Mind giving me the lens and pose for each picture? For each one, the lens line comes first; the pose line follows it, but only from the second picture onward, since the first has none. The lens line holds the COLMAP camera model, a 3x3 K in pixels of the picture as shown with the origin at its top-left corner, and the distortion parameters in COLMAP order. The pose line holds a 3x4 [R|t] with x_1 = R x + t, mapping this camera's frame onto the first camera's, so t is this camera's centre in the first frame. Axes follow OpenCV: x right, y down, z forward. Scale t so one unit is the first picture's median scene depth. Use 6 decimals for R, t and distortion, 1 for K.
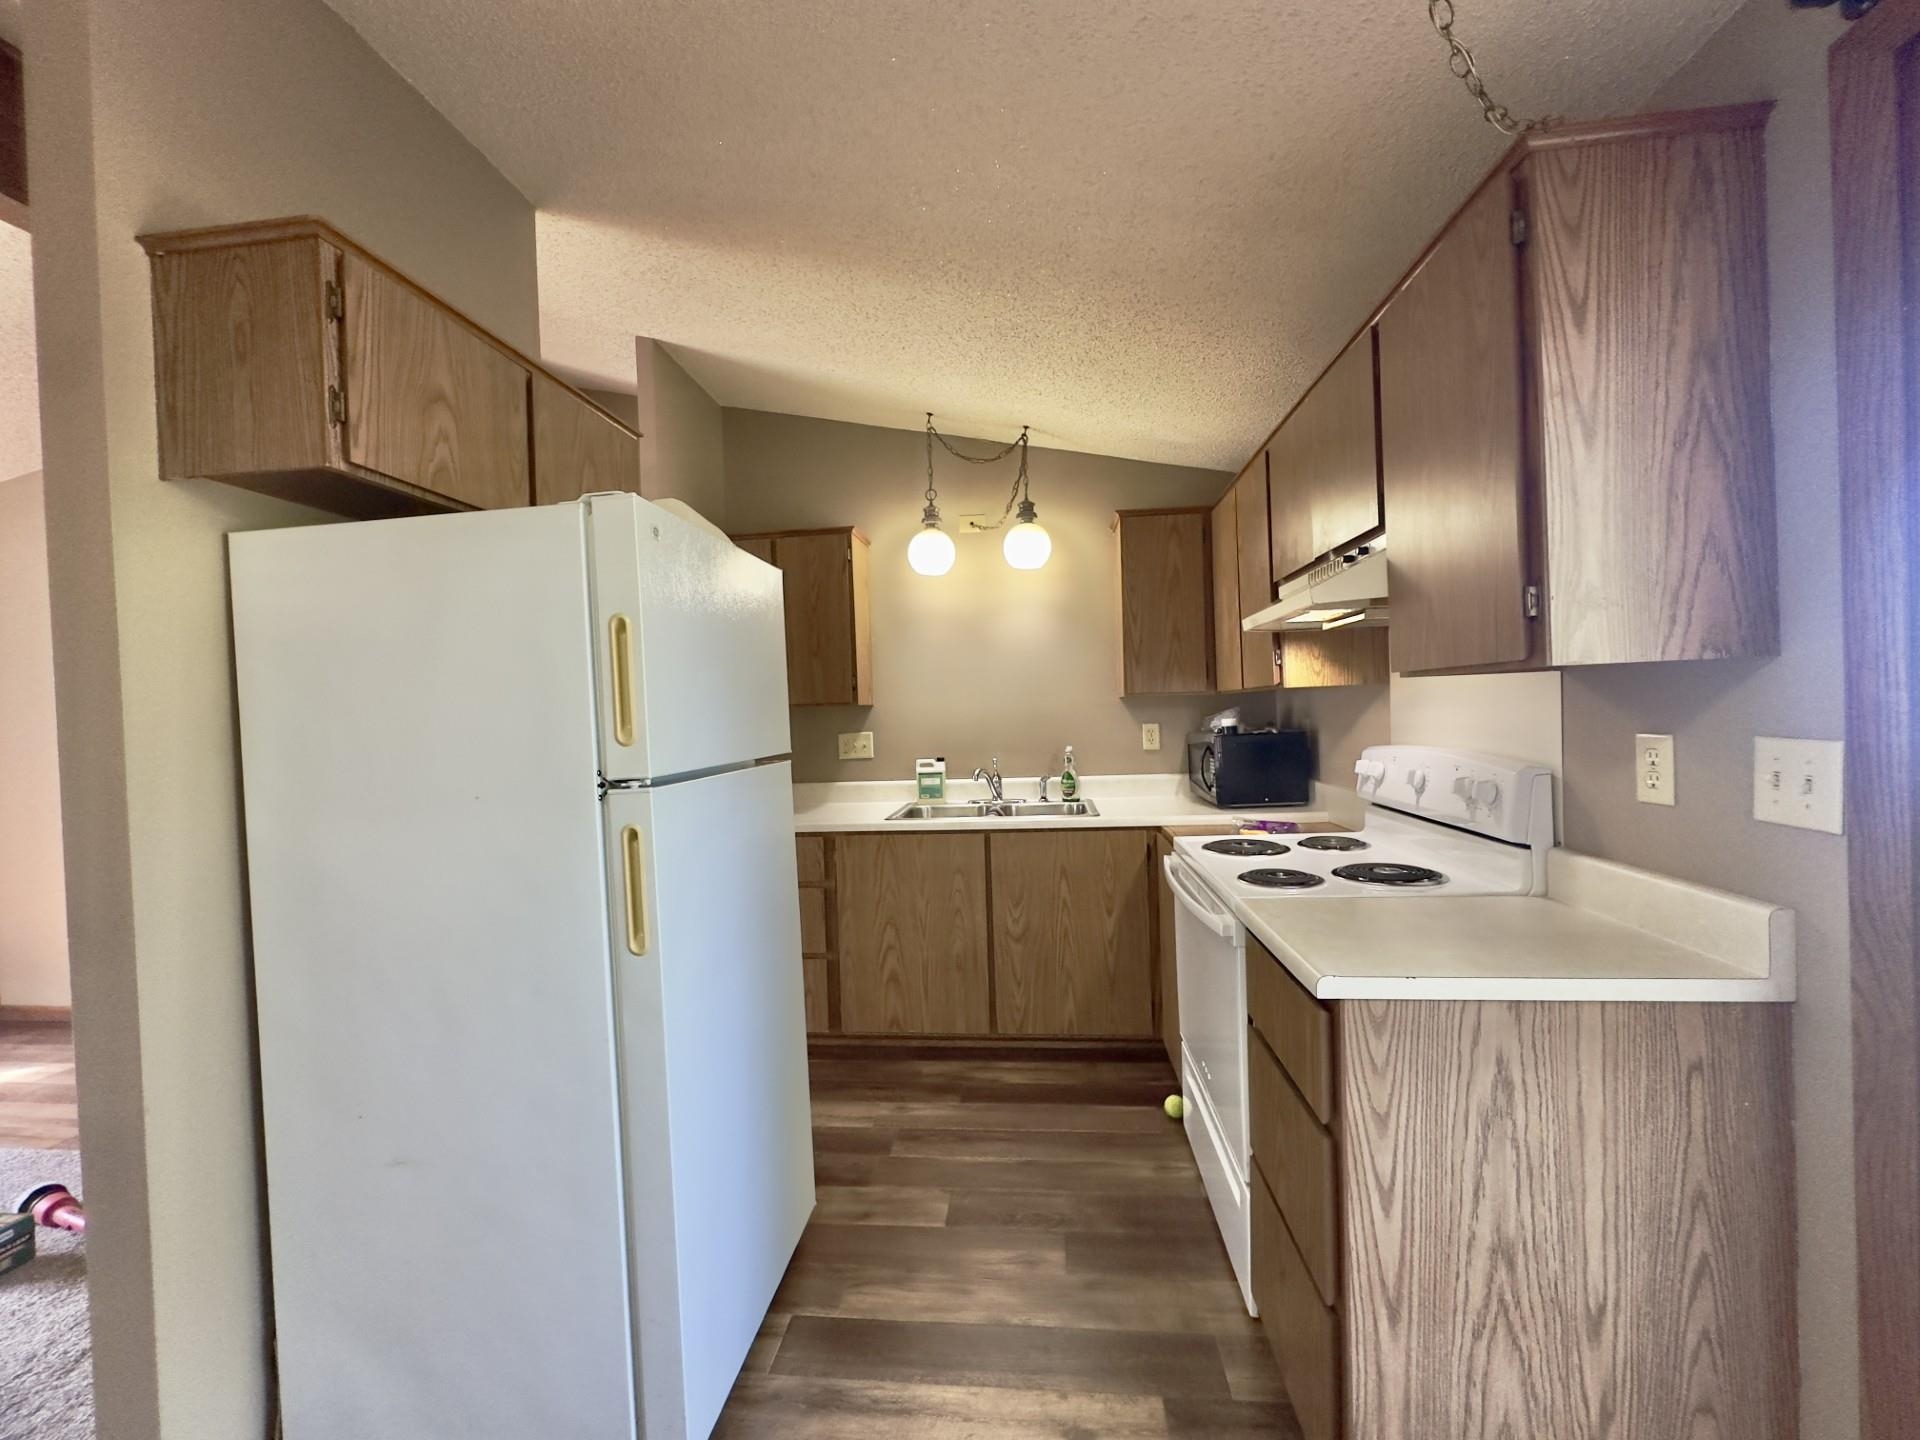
lens RADIAL K [[760.8, 0, 960.0], [0, 760.8, 720.0], [0, 0, 1]] dist [-0.000595, 0.000024]
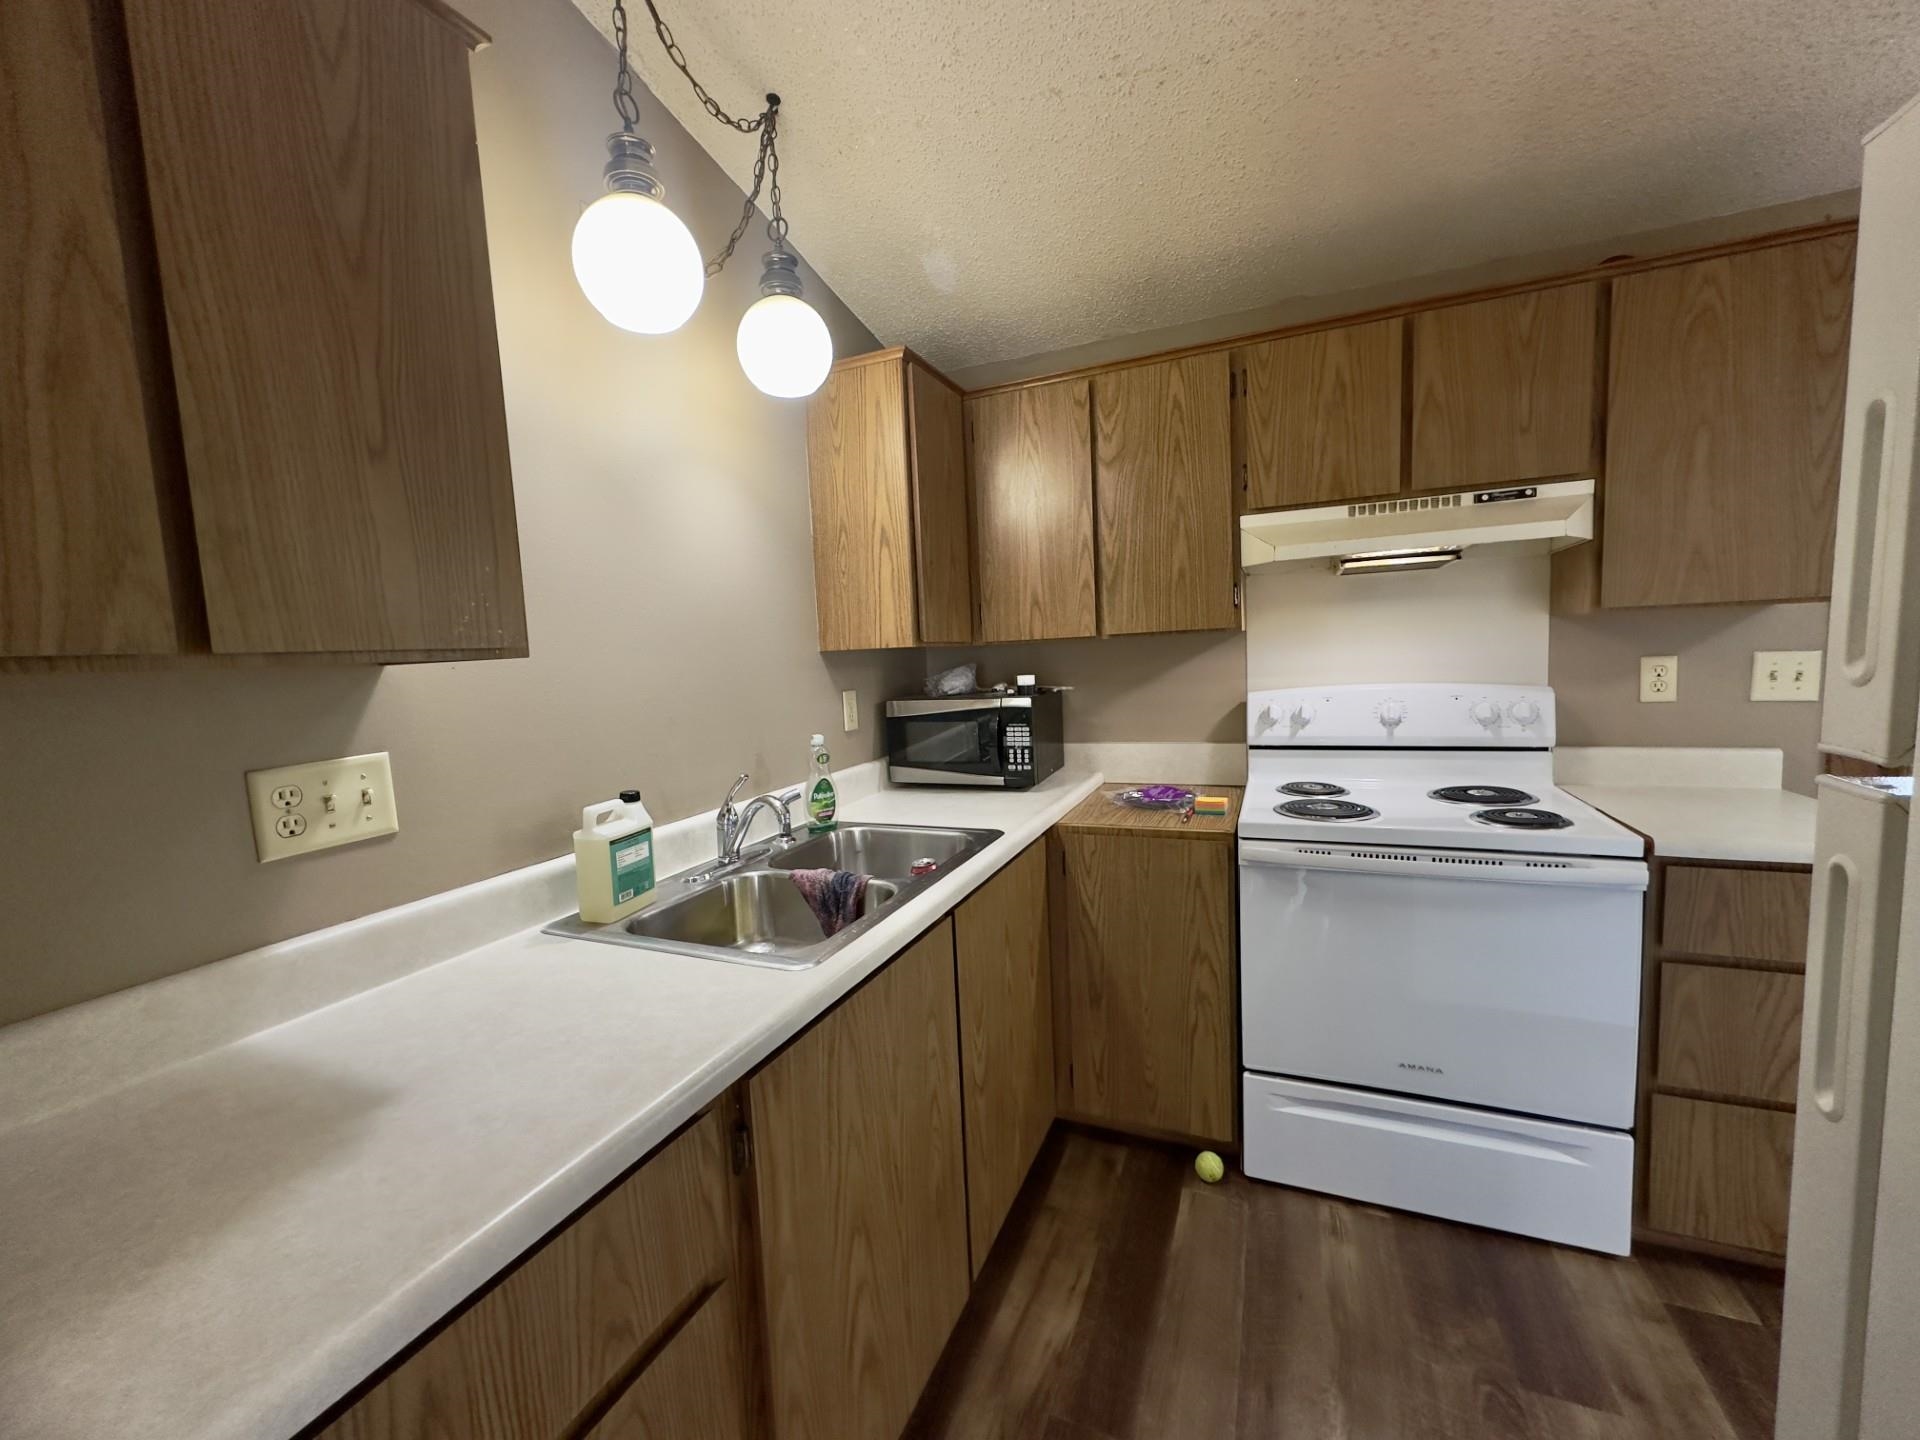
lens RADIAL K [[760.8, 0, 960.0], [0, 760.8, 720.0], [0, 0, 1]] dist [-0.000595, 0.000024]
pose [[0.294613, -0.068334, 0.953170, -0.439267], [0.049388, 0.997196, 0.056225, -0.003864], [-0.954340, 0.030511, 0.297162, 0.872165]]
